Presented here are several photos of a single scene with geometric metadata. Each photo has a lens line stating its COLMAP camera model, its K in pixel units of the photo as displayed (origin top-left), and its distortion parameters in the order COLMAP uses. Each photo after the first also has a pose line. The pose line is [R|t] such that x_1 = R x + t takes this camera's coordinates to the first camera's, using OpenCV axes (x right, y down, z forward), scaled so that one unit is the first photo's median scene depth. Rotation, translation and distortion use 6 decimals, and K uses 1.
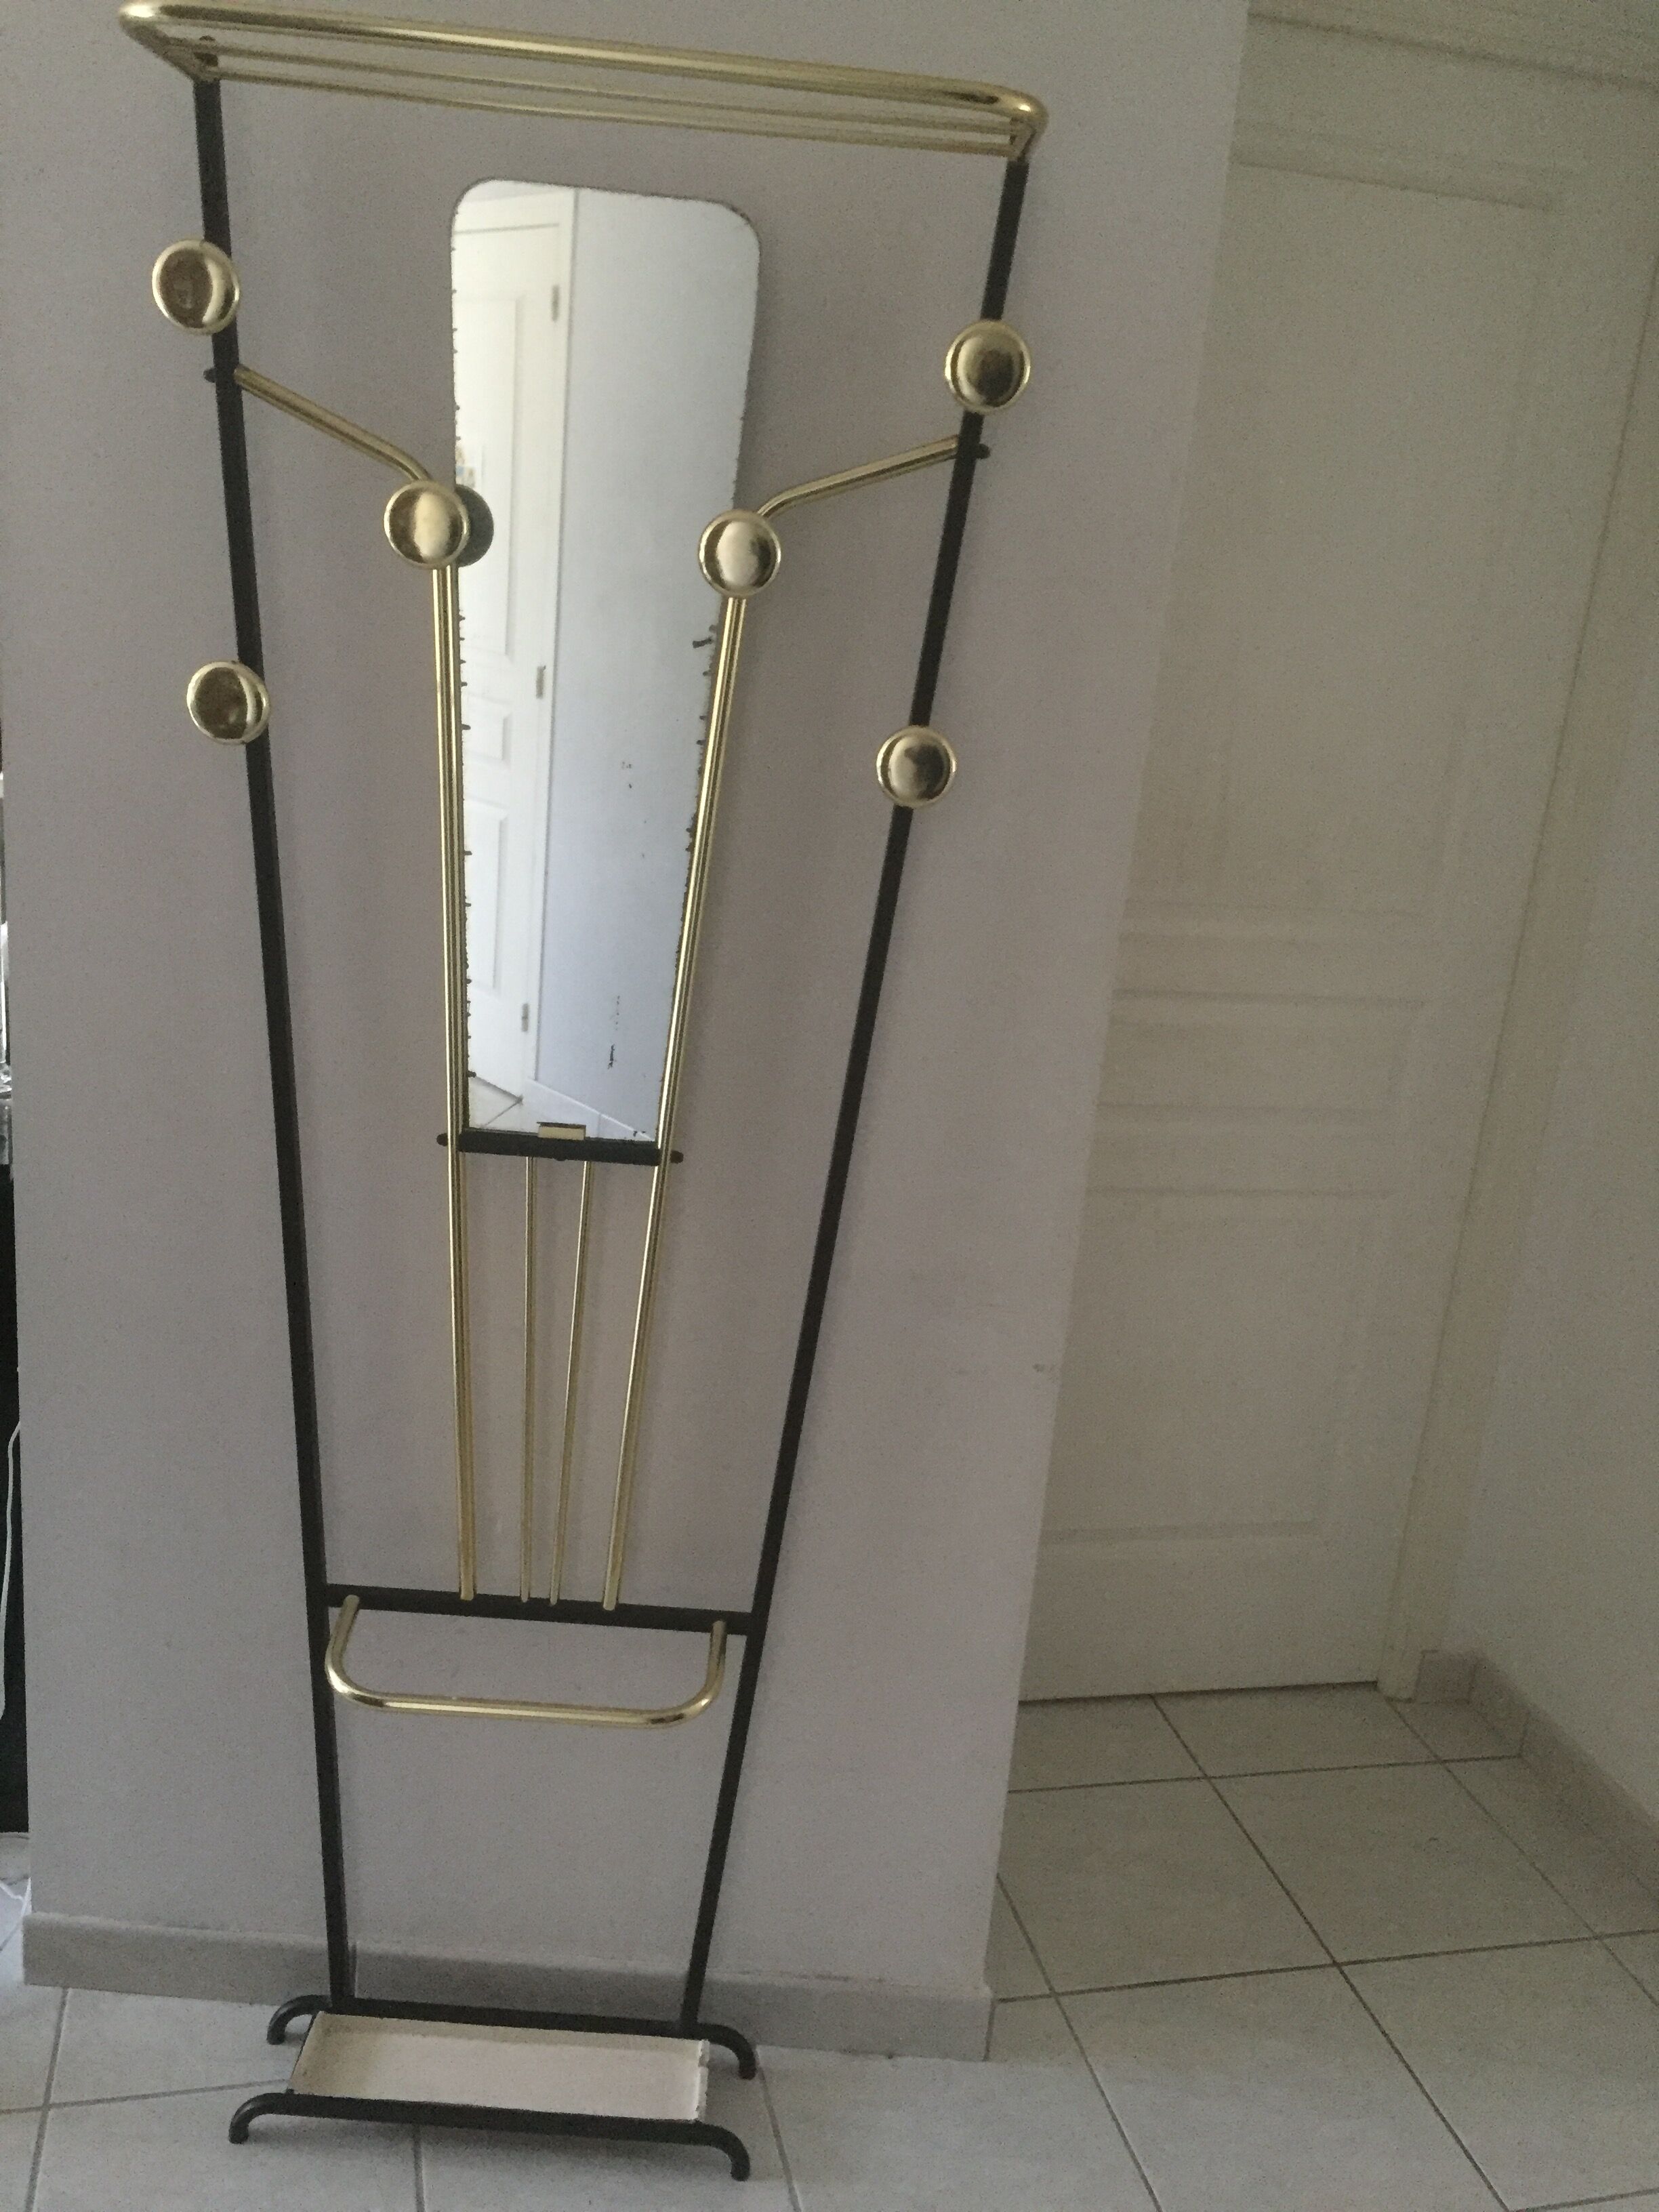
lens RADIAL K [[1853.3, 0, 829.1], [0, 1853.3, 1111.7], [0, 0, 1]] dist [0.005377, -0.008119]
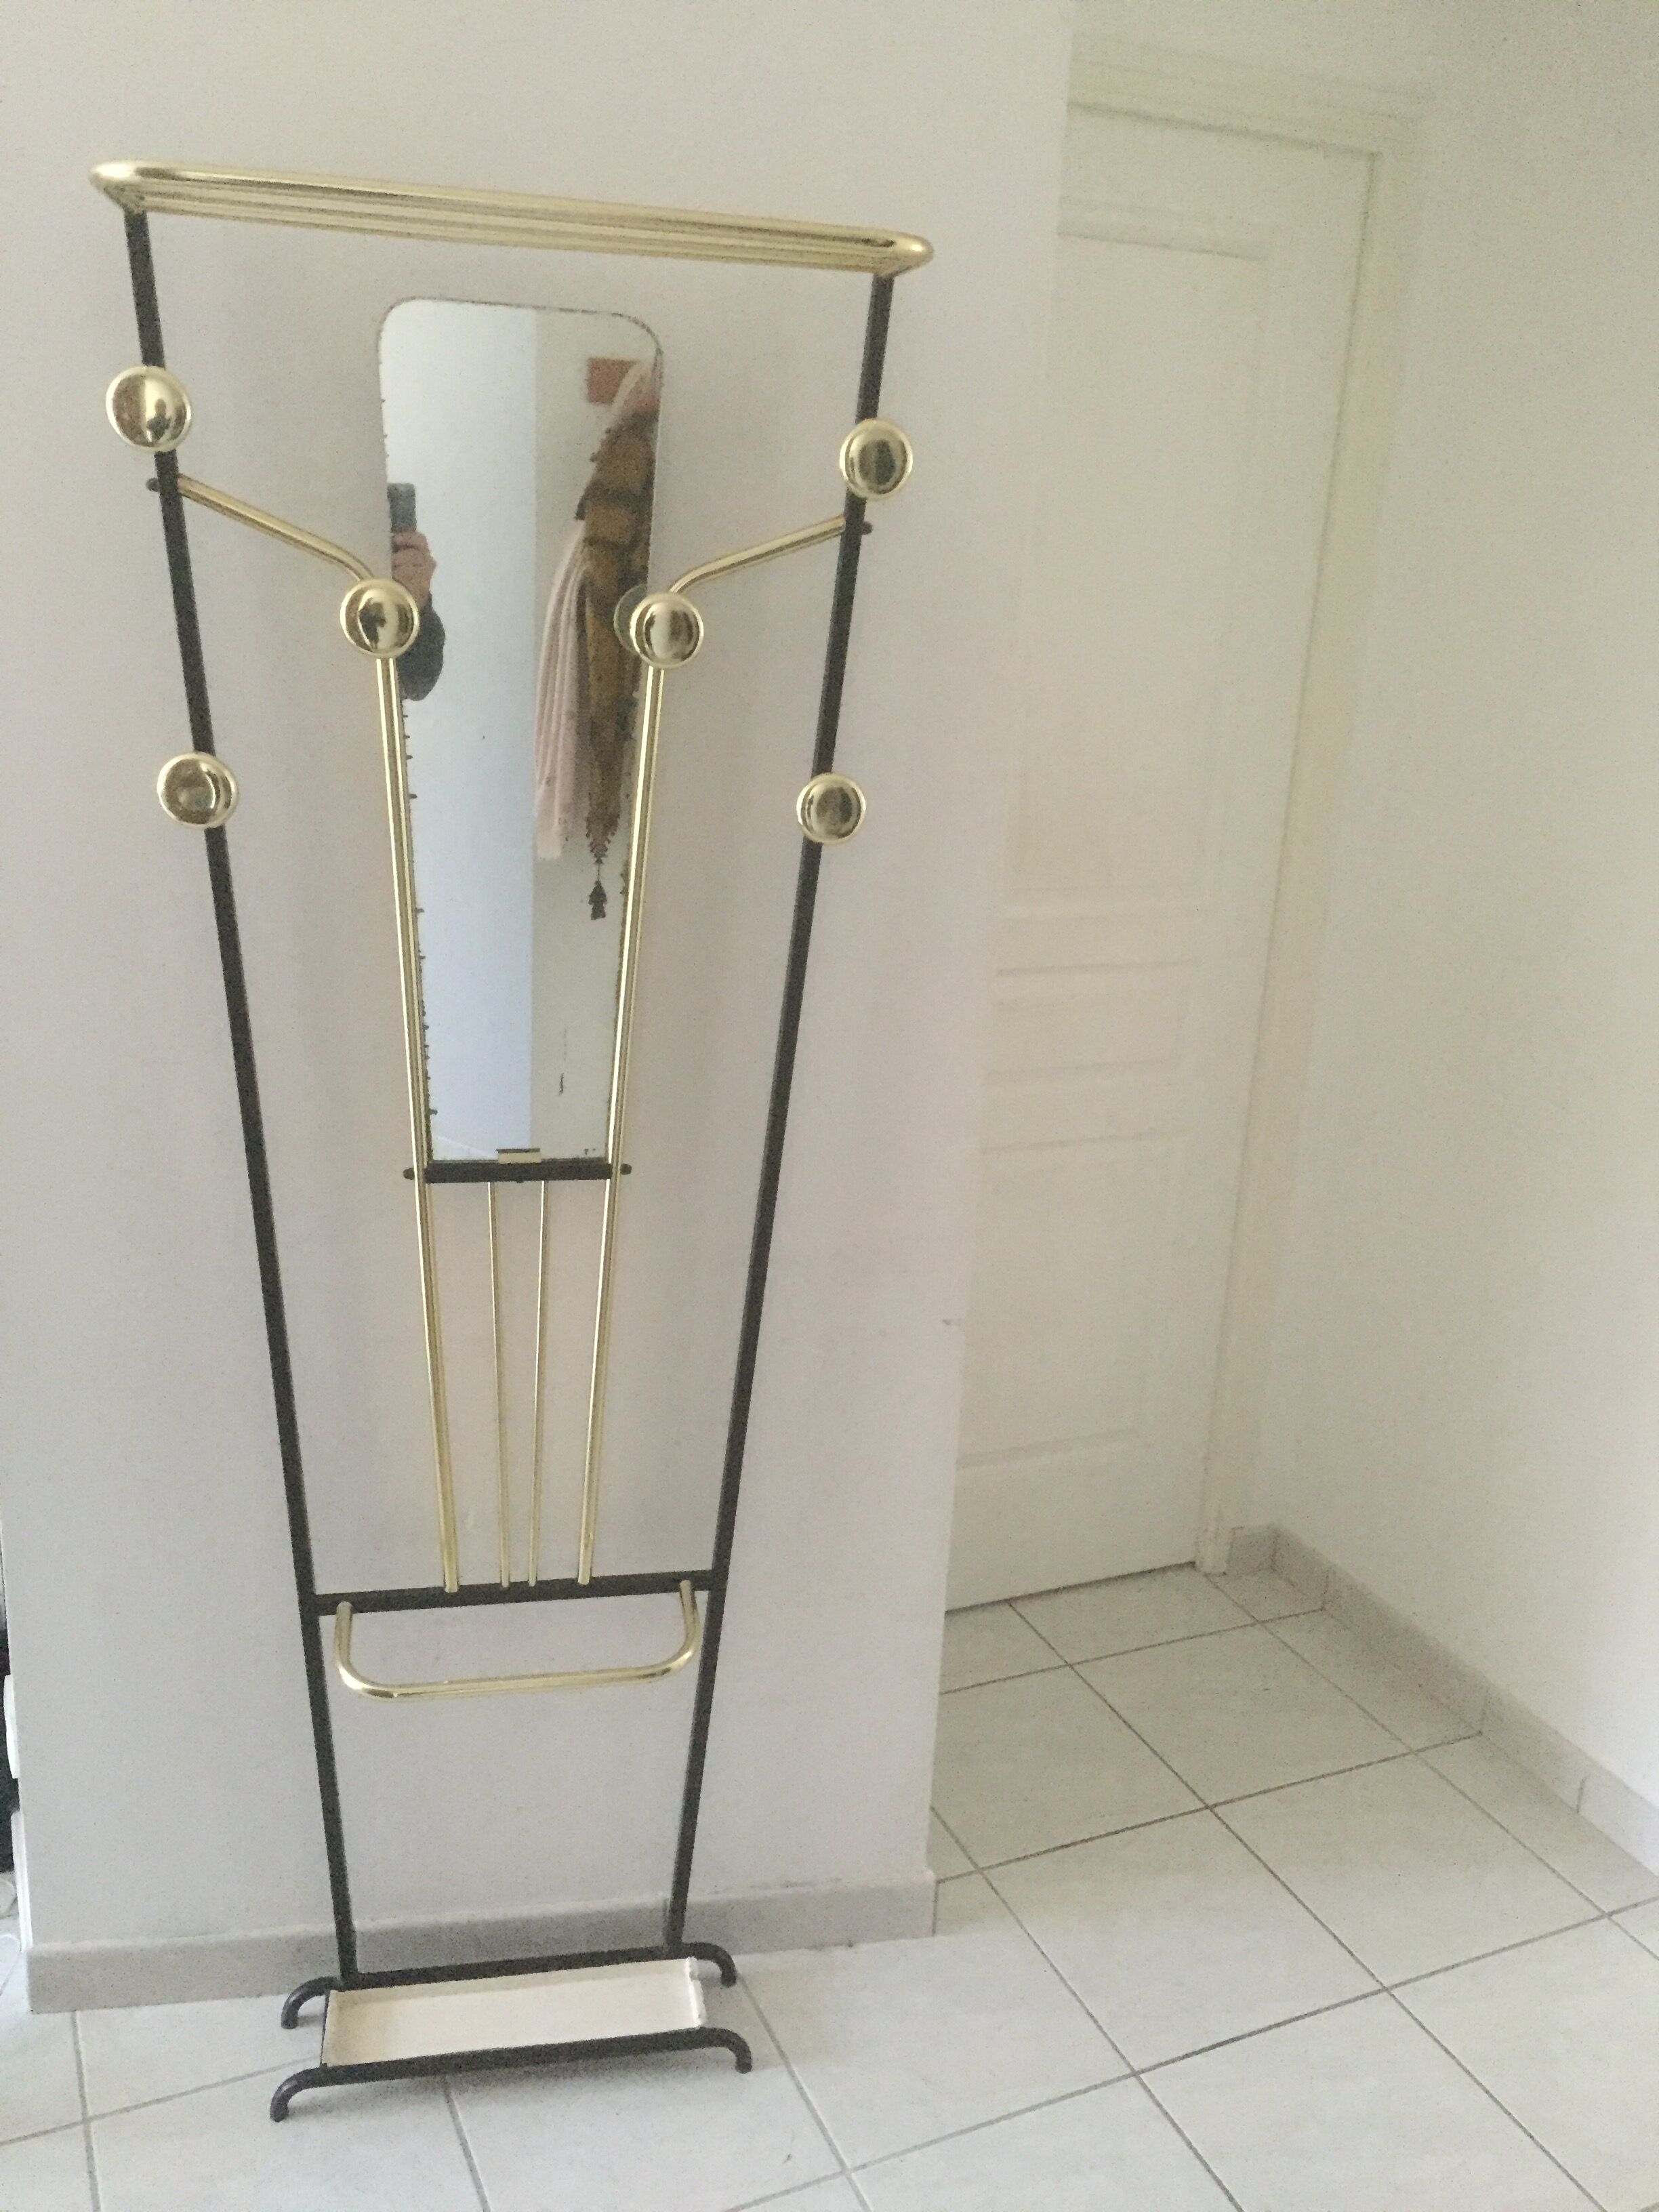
lens RADIAL K [[1847.9, 0, 829.2], [0, 1847.9, 1104.2], [0, 0, 1]] dist [-0.002409, -0.008148]
pose [[0.981349, -0.090050, 0.169837, -0.136142], [0.086063, 0.995816, 0.030710, -0.034758], [-0.171892, -0.015521, 0.984994, -0.096035]]
